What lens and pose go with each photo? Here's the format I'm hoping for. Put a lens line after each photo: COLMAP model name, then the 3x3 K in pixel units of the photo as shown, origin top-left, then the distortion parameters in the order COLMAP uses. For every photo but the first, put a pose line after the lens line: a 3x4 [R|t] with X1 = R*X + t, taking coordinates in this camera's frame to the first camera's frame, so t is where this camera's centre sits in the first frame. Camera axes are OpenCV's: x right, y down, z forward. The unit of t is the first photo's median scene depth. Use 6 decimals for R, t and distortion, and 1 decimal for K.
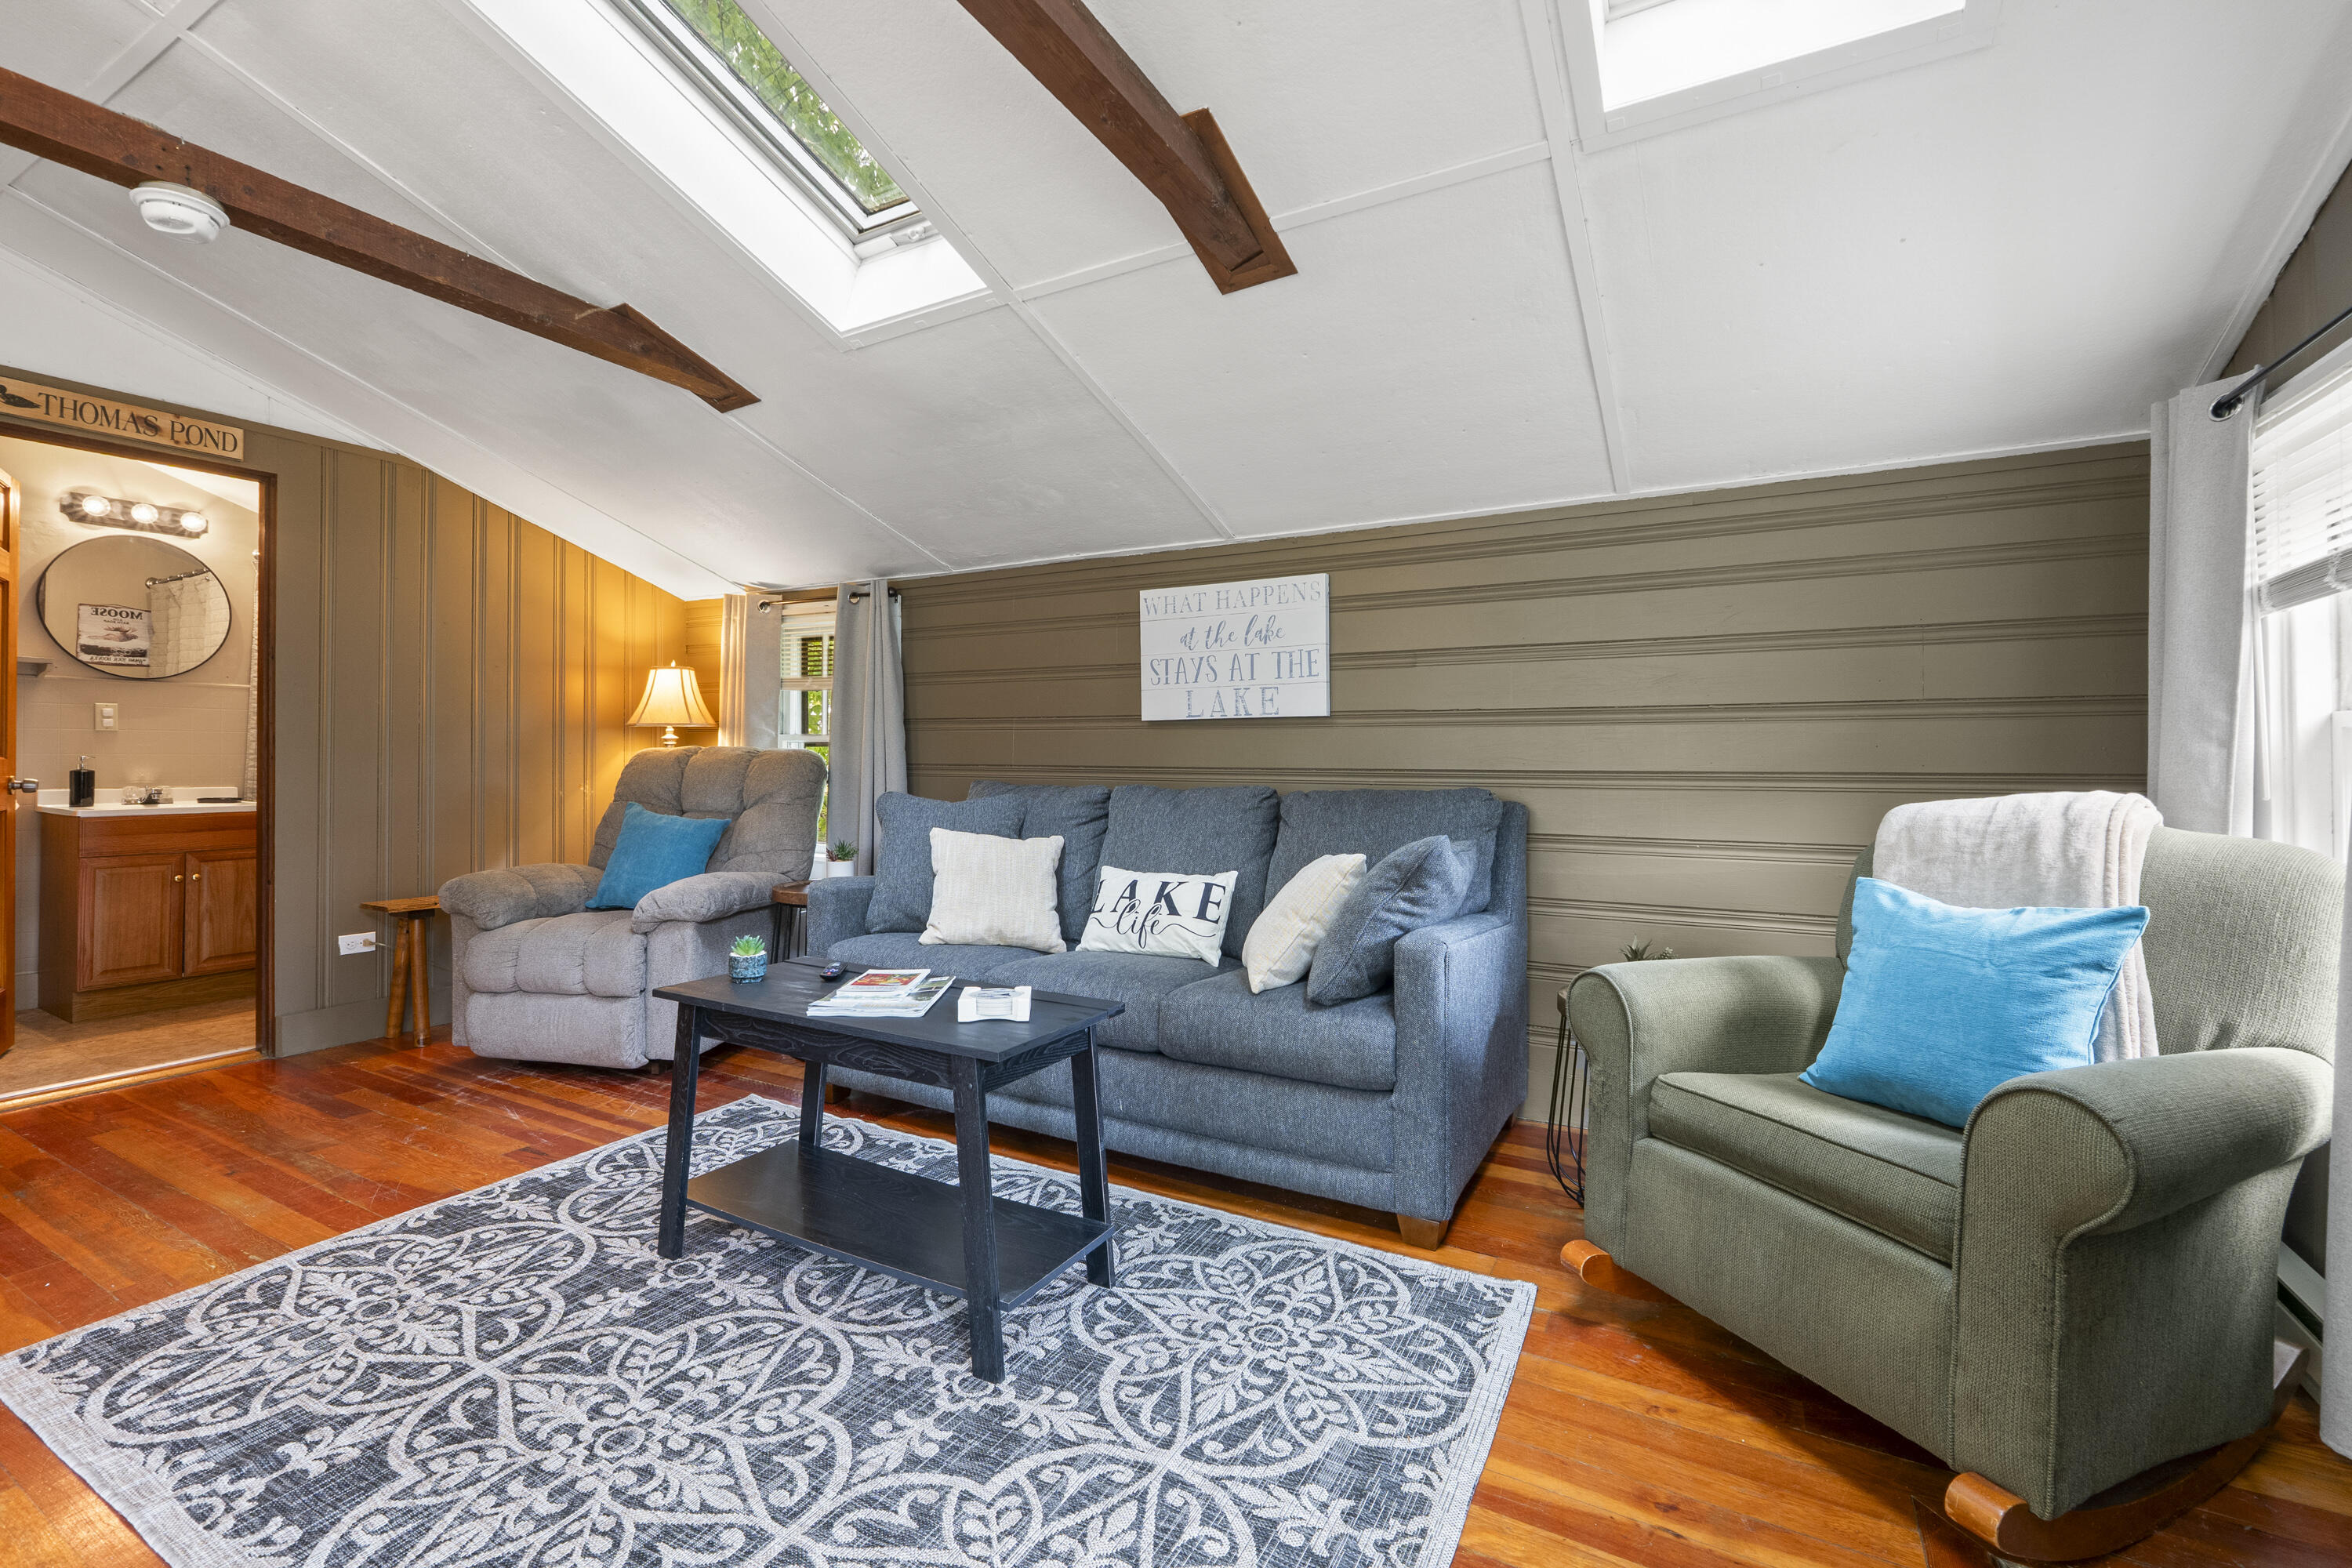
lens RADIAL K [[1000.8, 0, 1195.1], [0, 1000.8, 783.1], [0, 0, 1]] dist [-0.007655, 0.000278]
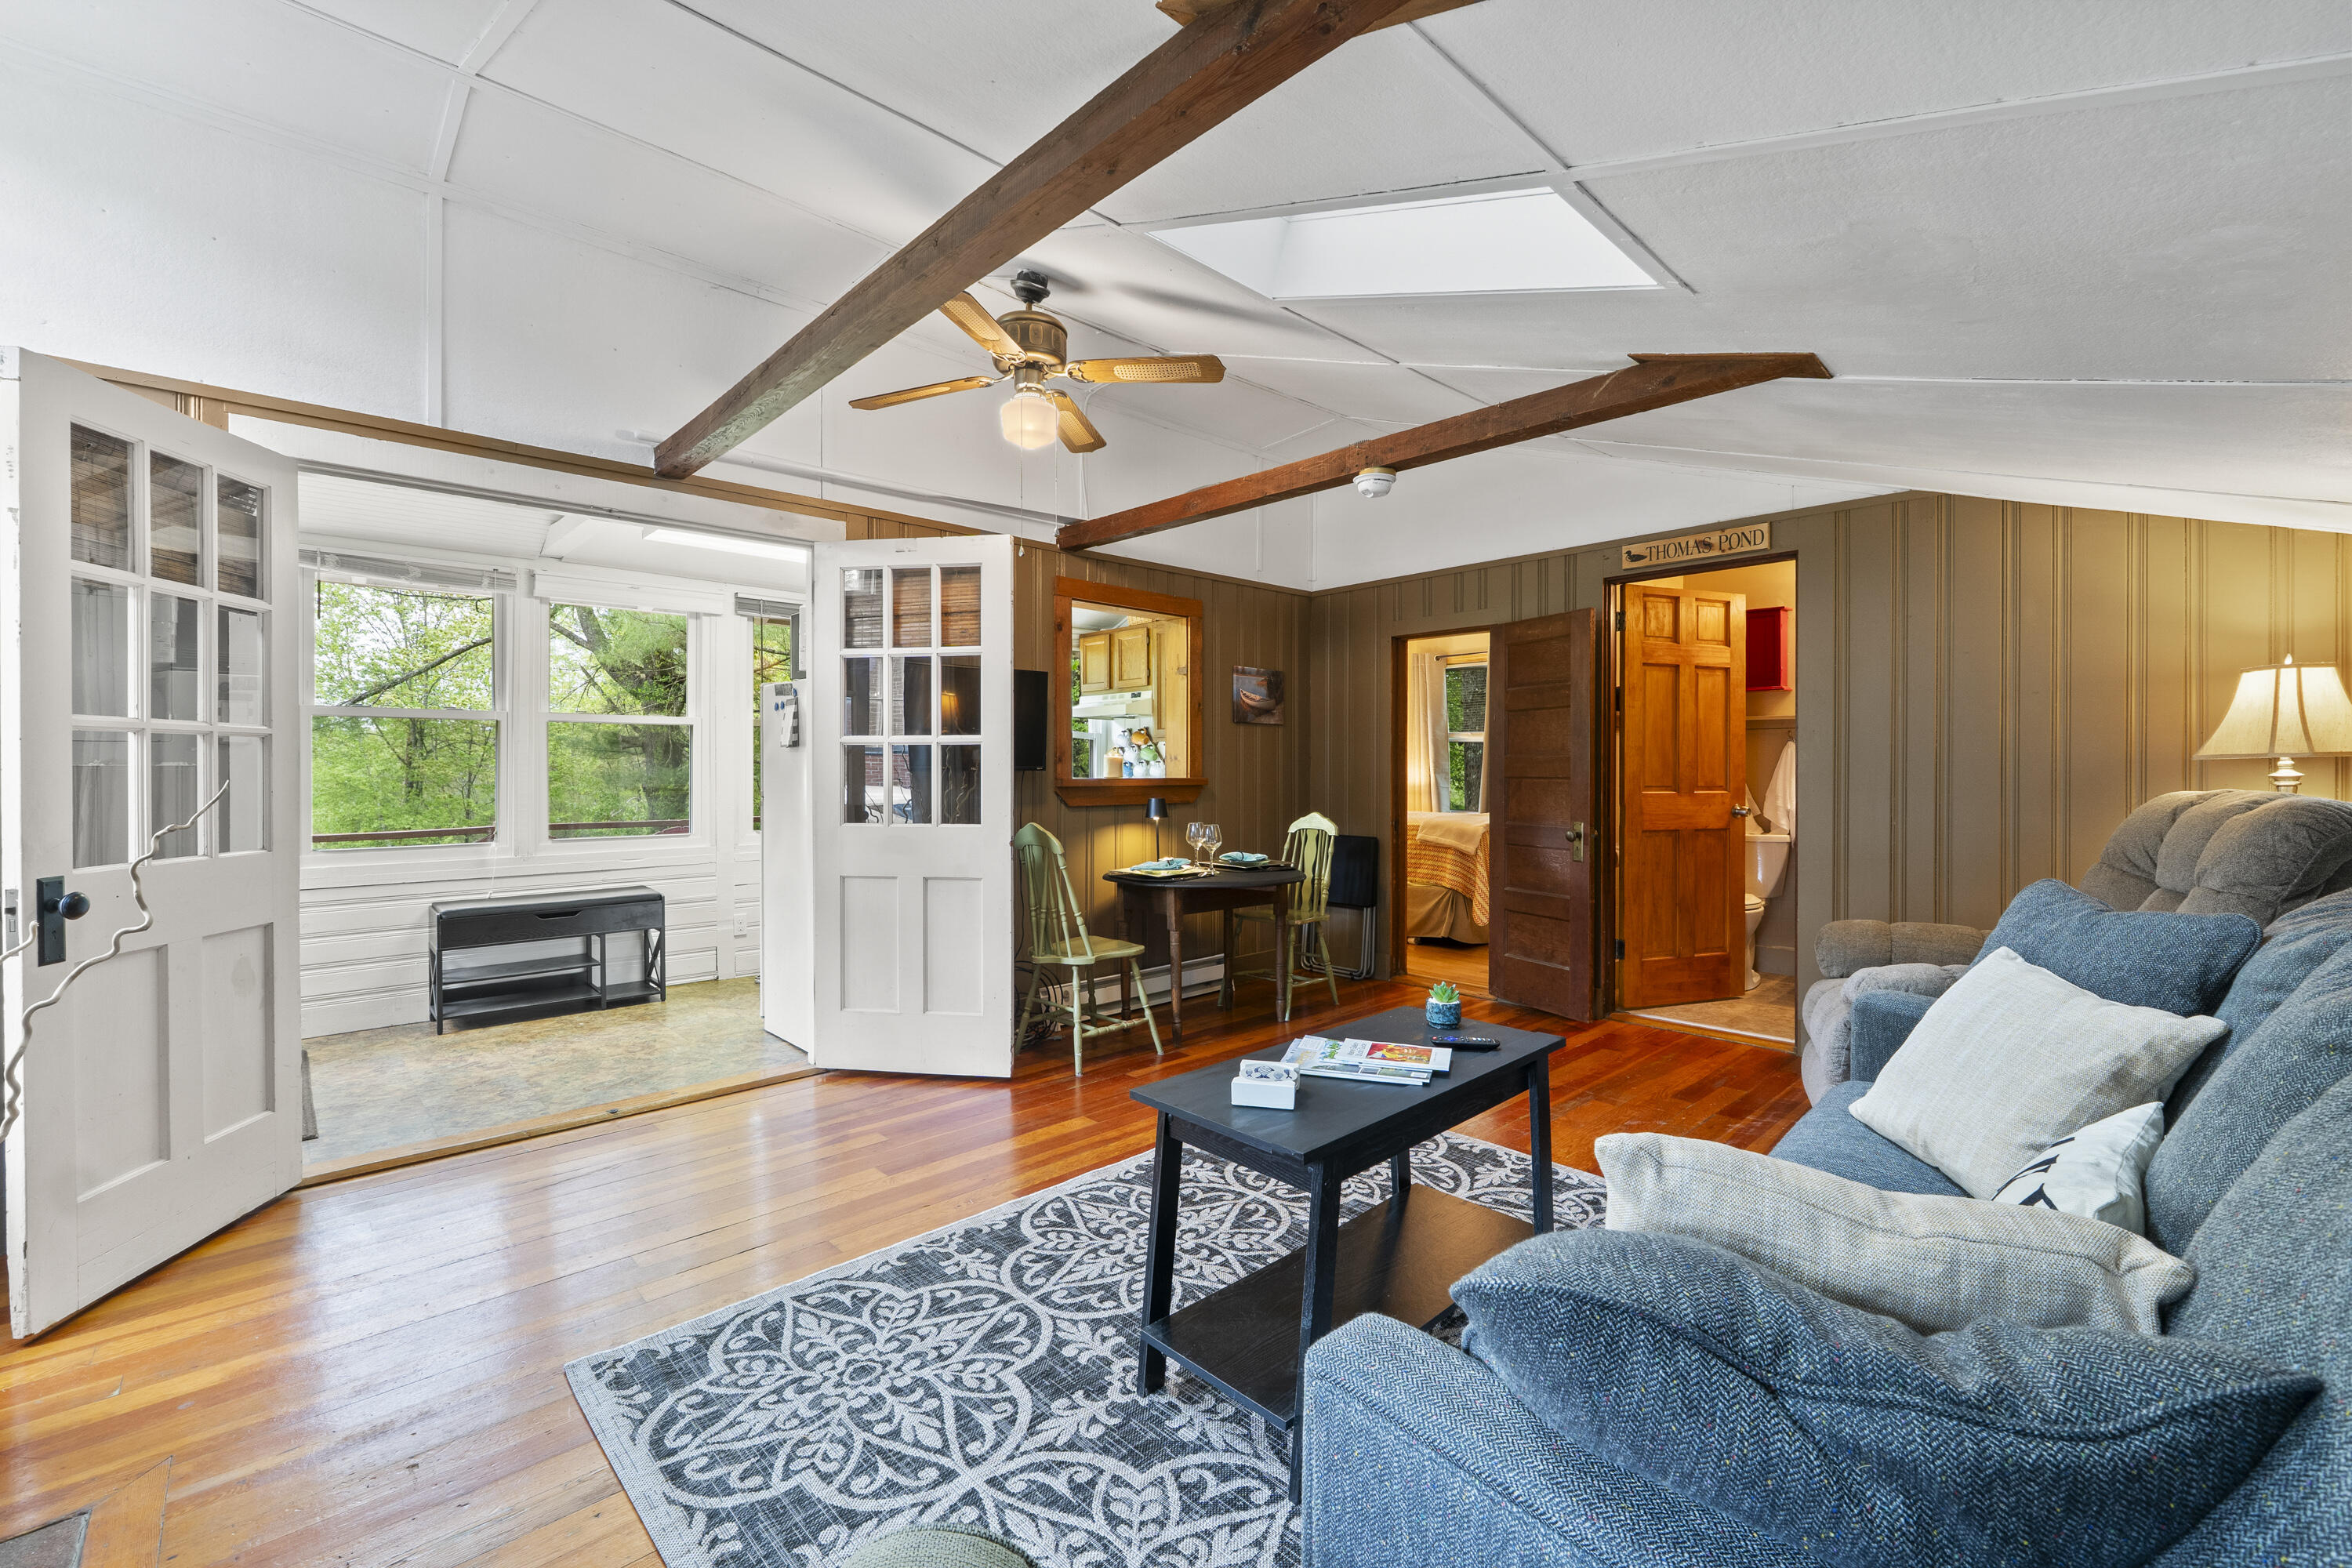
lens RADIAL K [[1000.8, 0, 1156.9], [0, 1000.8, 766.5], [0, 0, 1]] dist [-0.007655, 0.000278]
pose [[-0.329807, -0.003097, -0.944043, 0.608621], [-0.027997, 0.999587, 0.006501, -0.066097], [0.943633, 0.028575, -0.329757, 1.001280]]
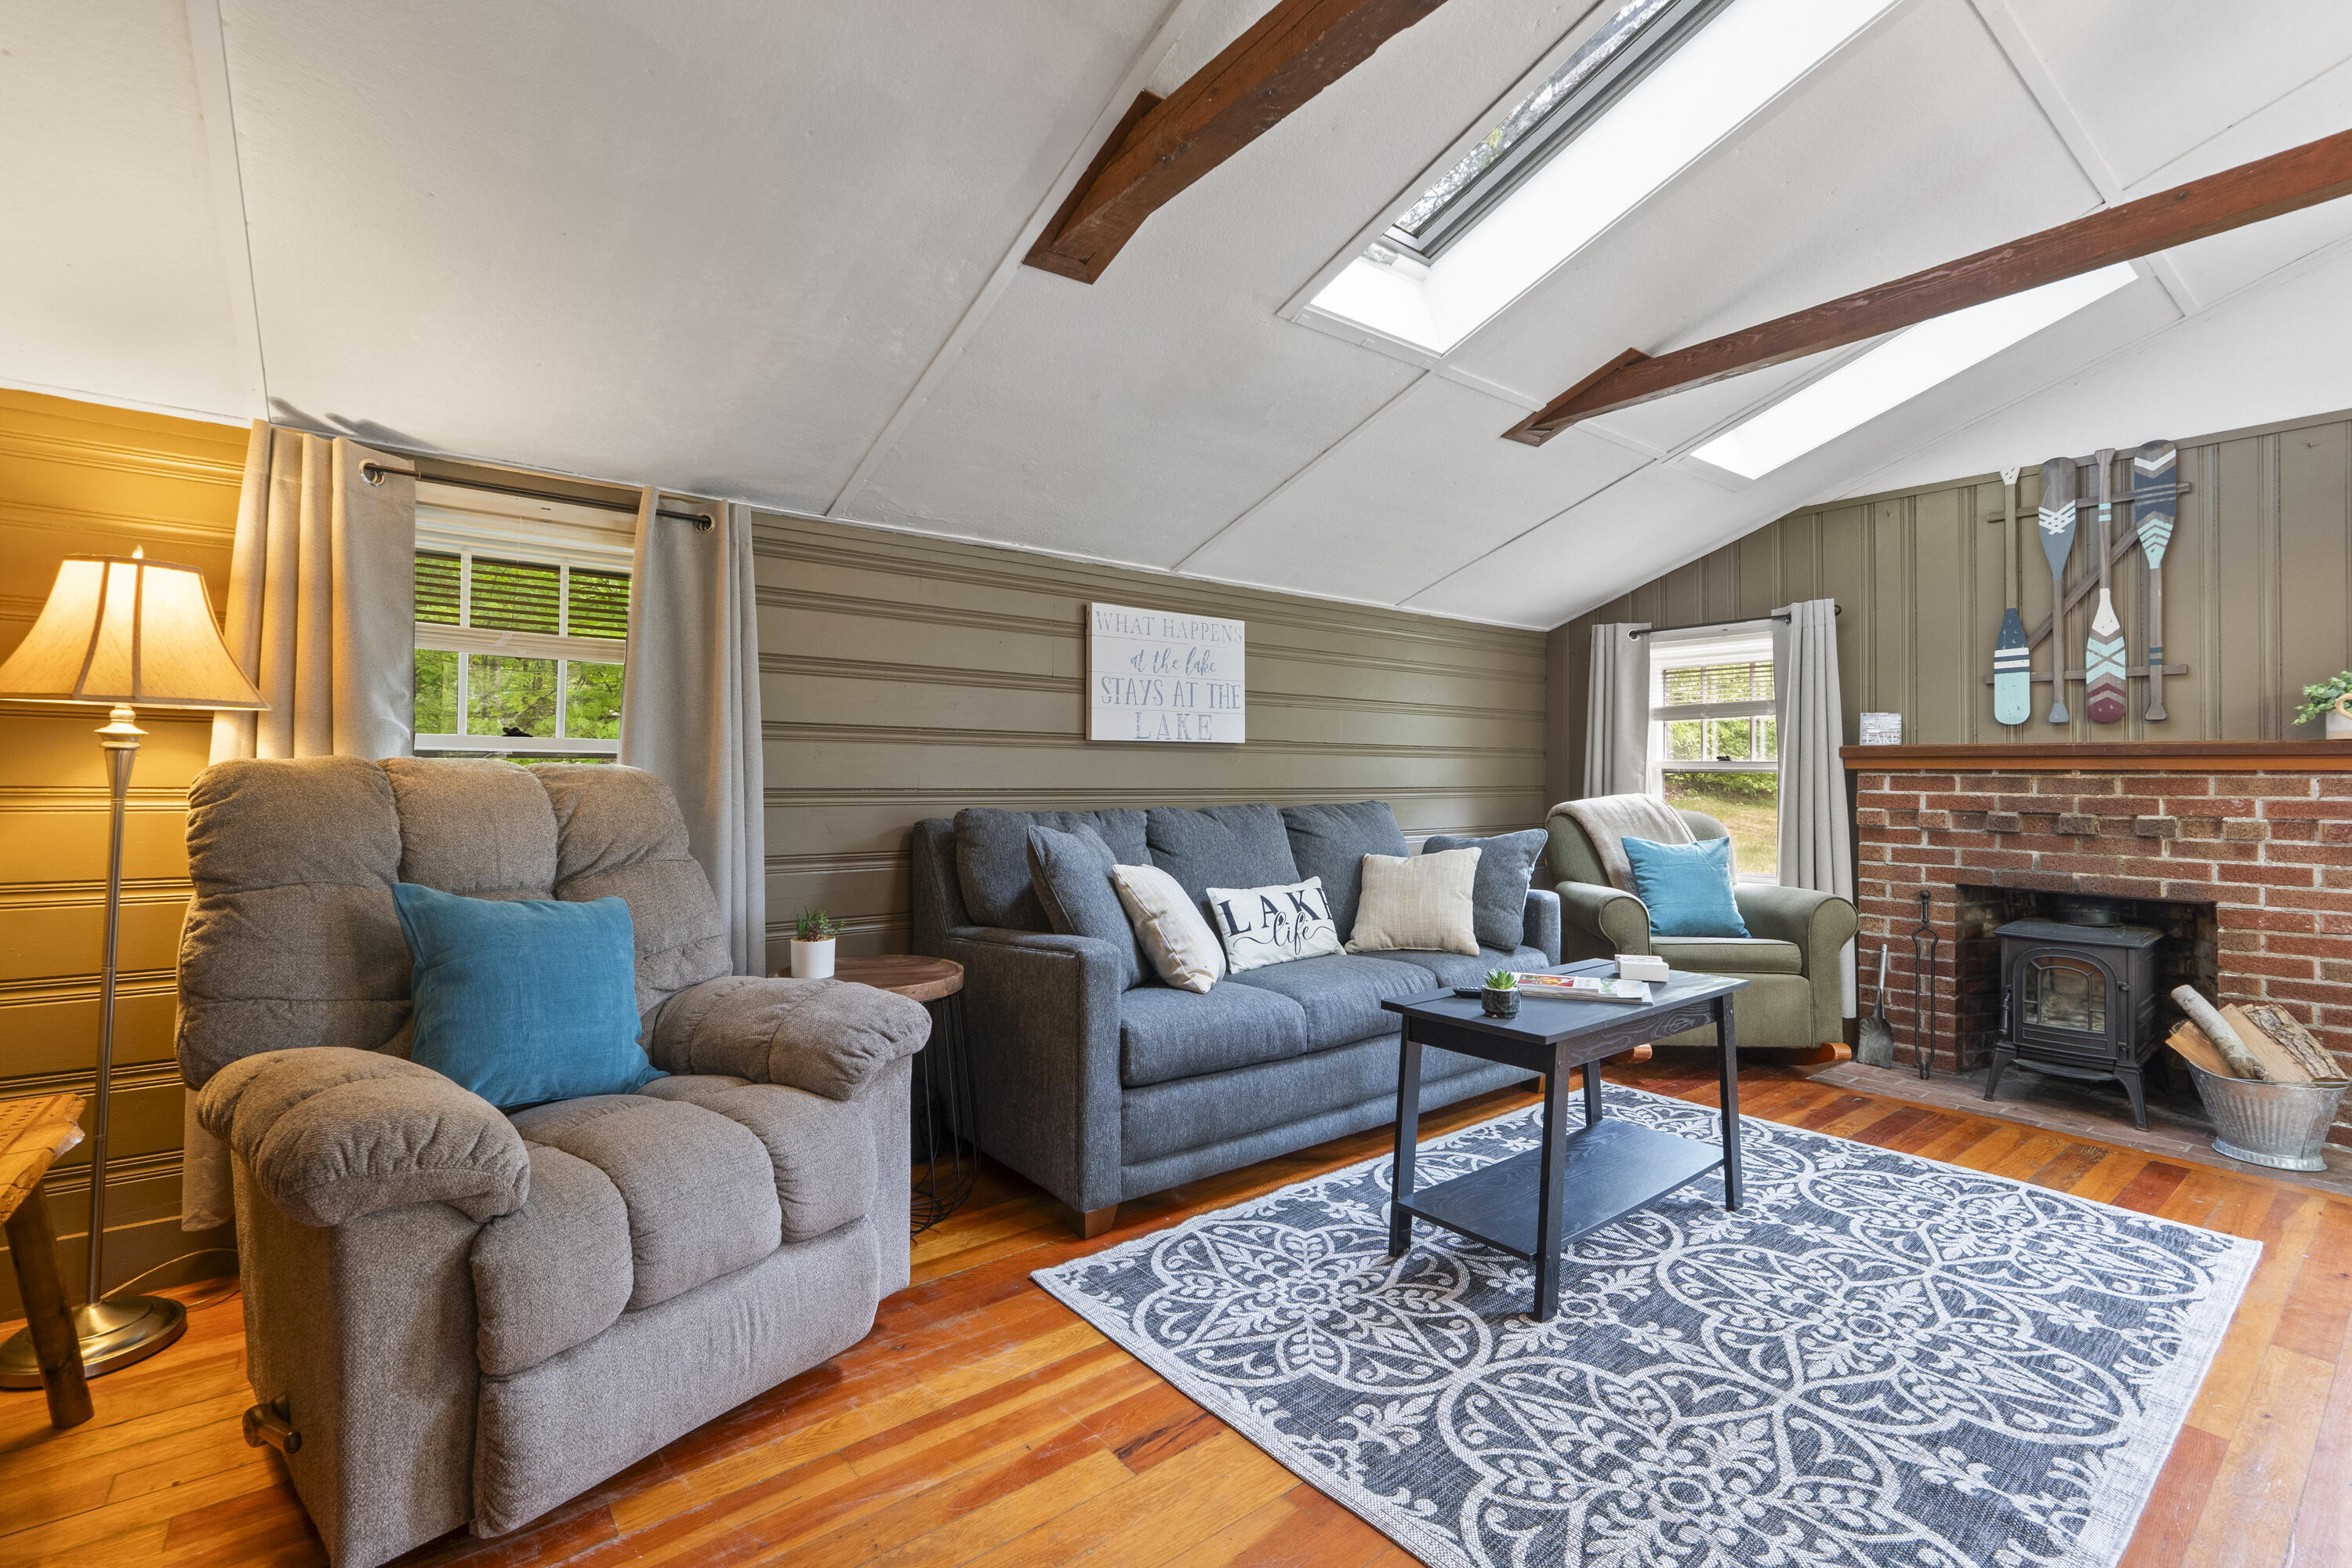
lens RADIAL K [[1000.8, 0, 1172.3], [0, 1000.8, 801.3], [0, 0, 1]] dist [-0.007655, 0.000278]
pose [[0.413563, -0.021677, 0.910217, -1.375295], [0.022896, 0.999648, 0.013404, -0.024075], [-0.910188, 0.015297, 0.413914, 0.844122]]
